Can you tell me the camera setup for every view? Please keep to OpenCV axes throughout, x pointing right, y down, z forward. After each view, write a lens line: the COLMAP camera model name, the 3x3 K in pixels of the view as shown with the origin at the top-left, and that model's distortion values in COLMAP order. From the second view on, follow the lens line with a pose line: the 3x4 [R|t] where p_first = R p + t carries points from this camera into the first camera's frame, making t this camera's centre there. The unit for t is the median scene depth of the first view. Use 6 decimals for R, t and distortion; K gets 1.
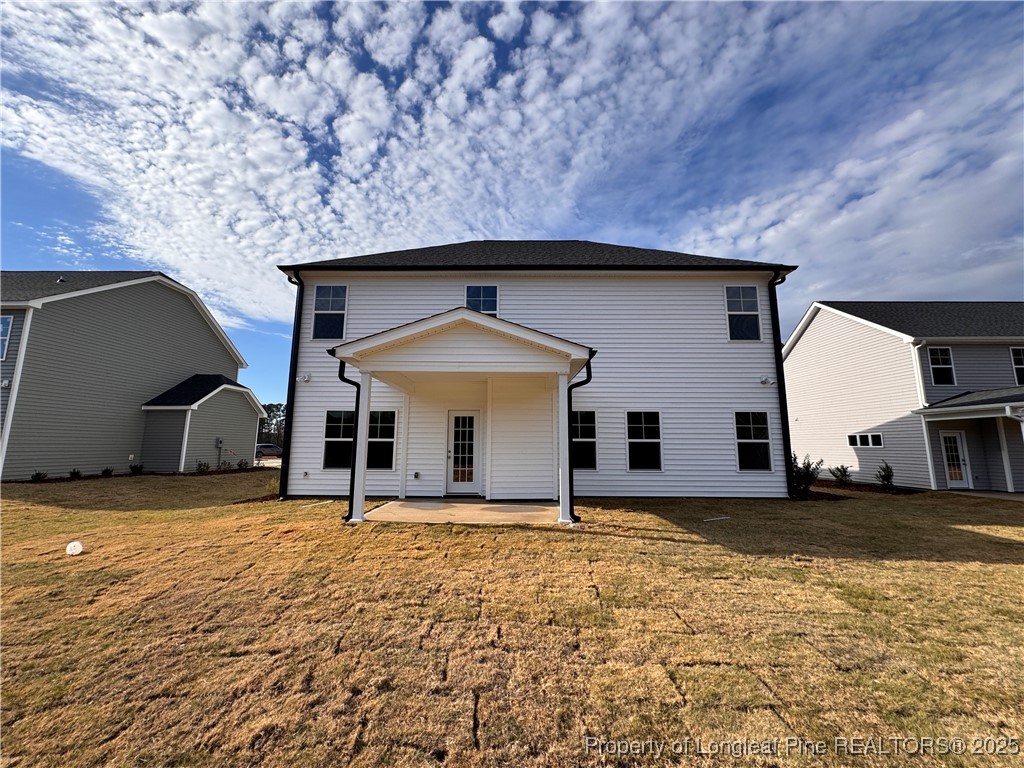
lens RADIAL K [[409.0, 0, 509.5], [0, 409.0, 384.5], [0, 0, 1]] dist [-0.003727, 0.002122]
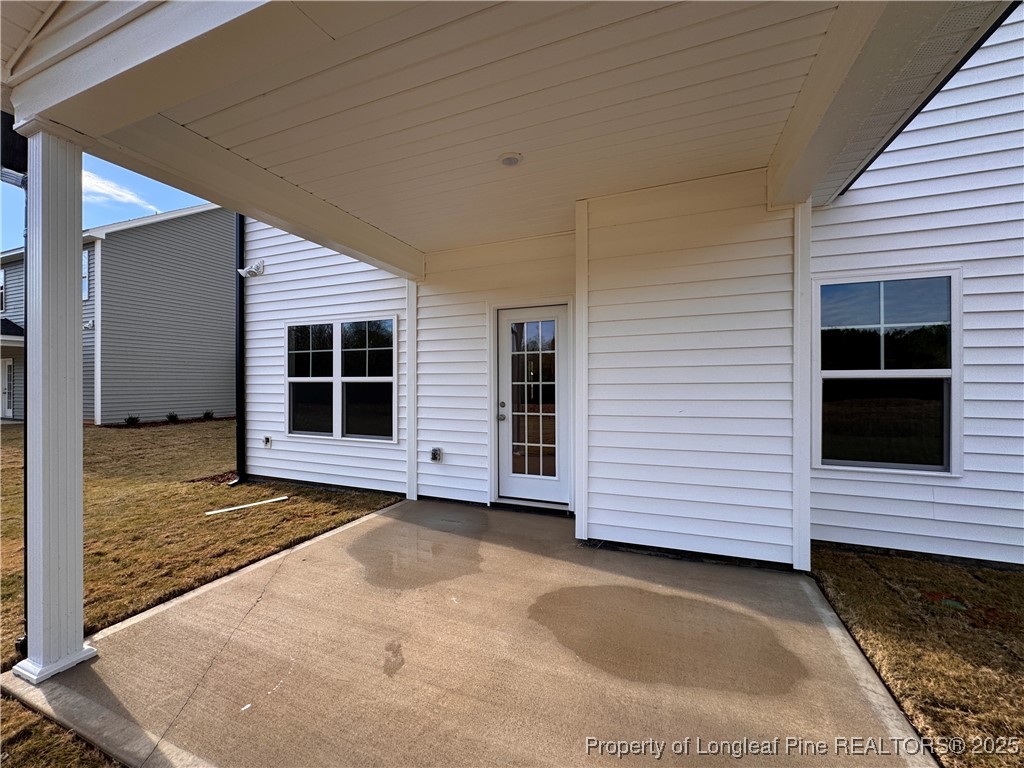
lens RADIAL K [[409.0, 0, 512.3], [0, 409.0, 382.9], [0, 0, 1]] dist [-0.003727, 0.002122]
pose [[0.926538, -0.007014, -0.376136, 0.027929], [0.064150, 0.988128, 0.139595, 0.081639], [0.370691, -0.153470, 0.915988, 0.611217]]
